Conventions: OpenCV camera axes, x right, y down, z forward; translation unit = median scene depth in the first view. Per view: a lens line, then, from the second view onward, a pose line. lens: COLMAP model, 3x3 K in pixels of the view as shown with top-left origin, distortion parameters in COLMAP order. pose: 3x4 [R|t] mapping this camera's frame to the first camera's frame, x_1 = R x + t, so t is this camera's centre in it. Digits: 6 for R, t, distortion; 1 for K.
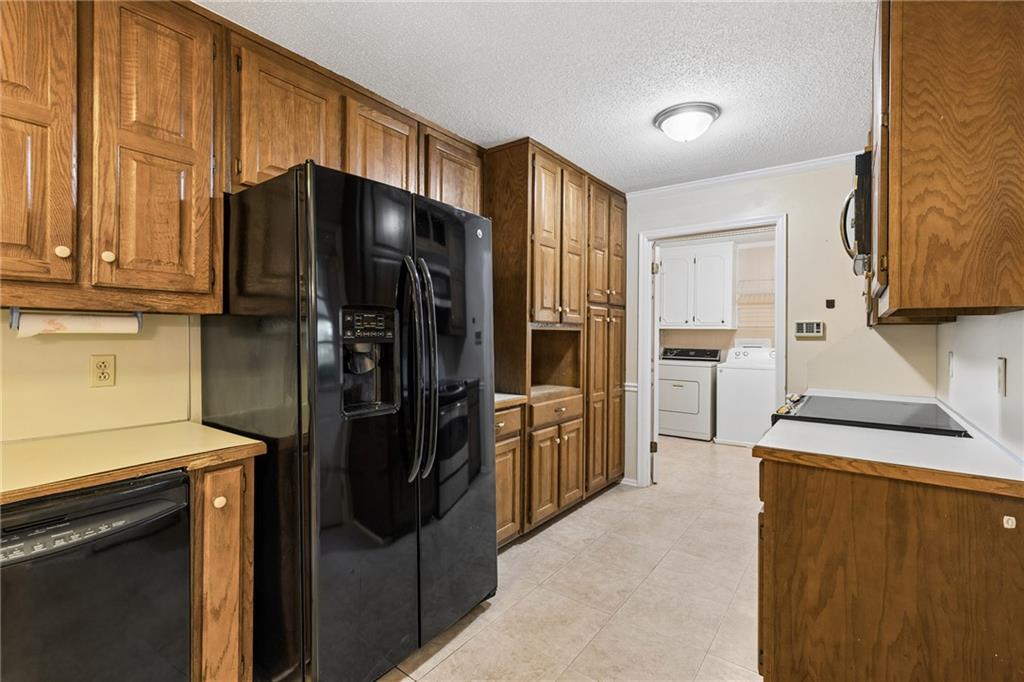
lens RADIAL K [[462.2, 0, 511.6], [0, 462.2, 341.2], [0, 0, 1]] dist [0.000567, -0.000116]
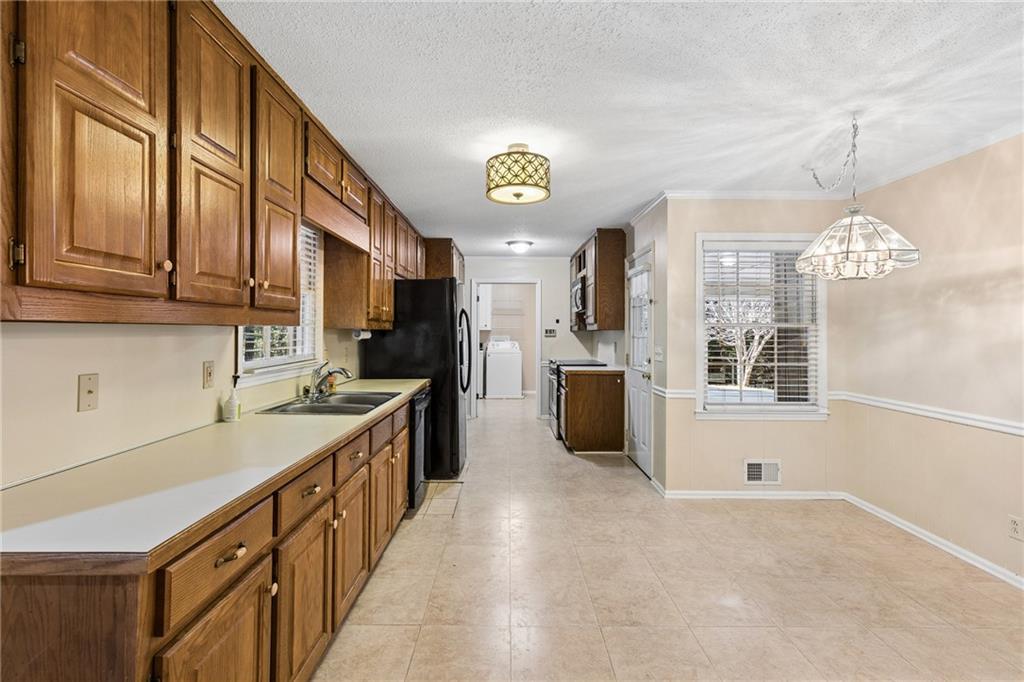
lens RADIAL K [[462.2, 0, 512.0], [0, 462.2, 335.1], [0, 0, 1]] dist [0.000567, -0.000116]
pose [[0.799184, -0.002309, 0.601082, -1.097803], [0.004623, 0.999987, -0.002305, -0.010463], [-0.601069, 0.004621, 0.799184, -0.877678]]
